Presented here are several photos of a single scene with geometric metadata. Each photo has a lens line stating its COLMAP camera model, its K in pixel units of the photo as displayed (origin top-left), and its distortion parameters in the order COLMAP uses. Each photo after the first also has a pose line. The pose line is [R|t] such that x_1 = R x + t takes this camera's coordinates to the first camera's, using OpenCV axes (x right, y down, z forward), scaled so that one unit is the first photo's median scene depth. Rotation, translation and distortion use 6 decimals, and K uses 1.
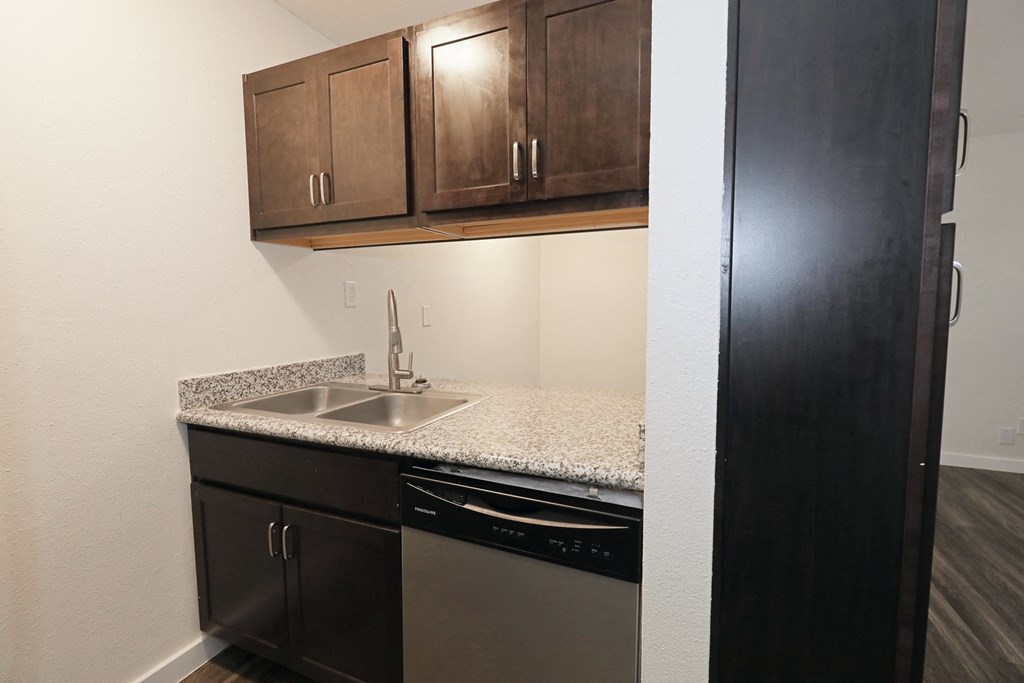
lens RADIAL K [[467.6, 0, 516.2], [0, 467.6, 340.7], [0, 0, 1]] dist [-0.003884, 0.000168]
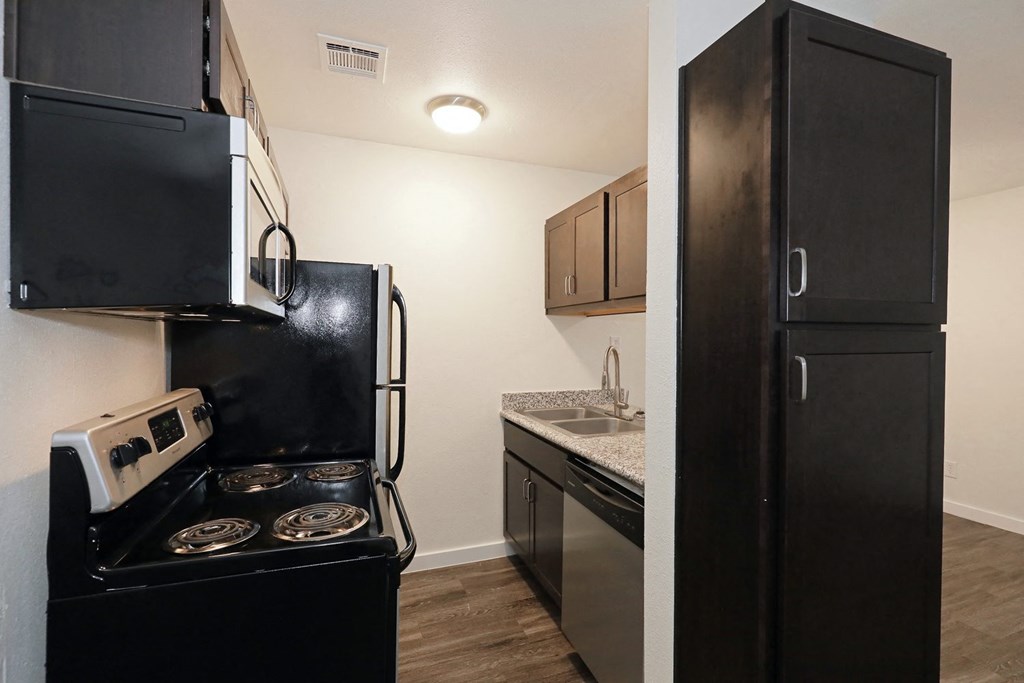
lens RADIAL K [[467.6, 0, 518.0], [0, 467.6, 338.7], [0, 0, 1]] dist [-0.003884, 0.000168]
pose [[0.696103, 0.013831, -0.717808, 0.604618], [-0.068186, 0.996569, -0.046921, -0.045534], [0.714696, 0.081606, 0.694658, -0.245310]]
